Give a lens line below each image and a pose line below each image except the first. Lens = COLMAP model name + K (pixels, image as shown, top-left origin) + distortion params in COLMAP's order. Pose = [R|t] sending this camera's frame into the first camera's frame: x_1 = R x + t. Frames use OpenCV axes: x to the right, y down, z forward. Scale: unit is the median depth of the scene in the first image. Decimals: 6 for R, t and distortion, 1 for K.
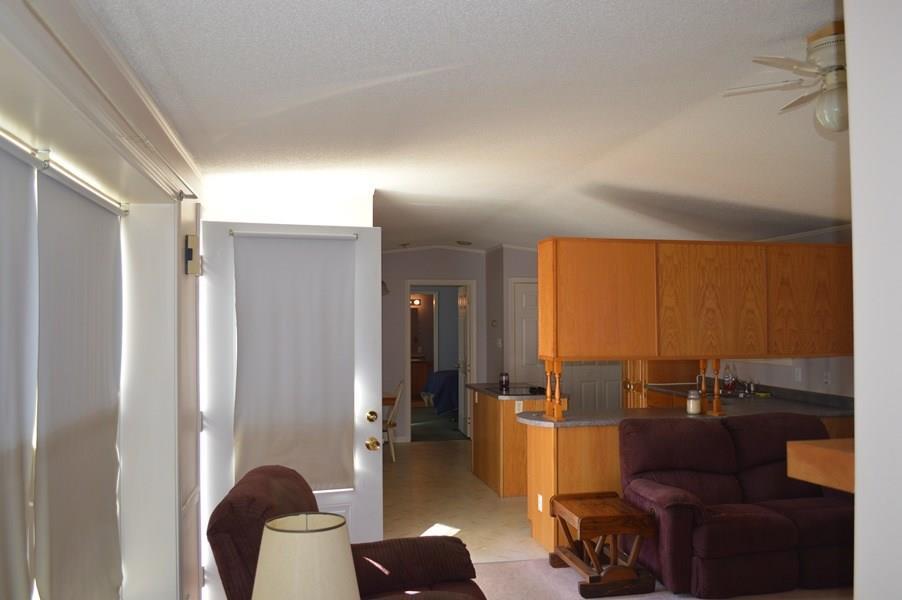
lens RADIAL K [[780.4, 0, 451.2], [0, 780.4, 301.4], [0, 0, 1]] dist [-0.000371, 0.000047]
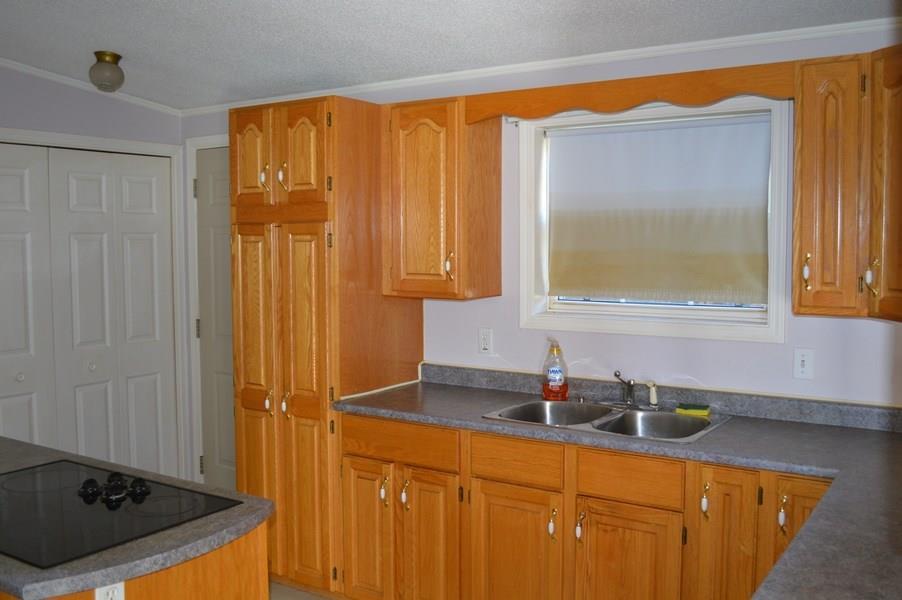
lens RADIAL K [[861.3, 0, 451.1], [0, 861.3, 299.1], [0, 0, 1]] dist [-0.034695, 0.000000]
pose [[0.715947, -0.039205, 0.697053, -0.007863], [-0.018531, 0.997003, 0.075109, 0.022705], [-0.697909, -0.066691, 0.713075, 0.654516]]
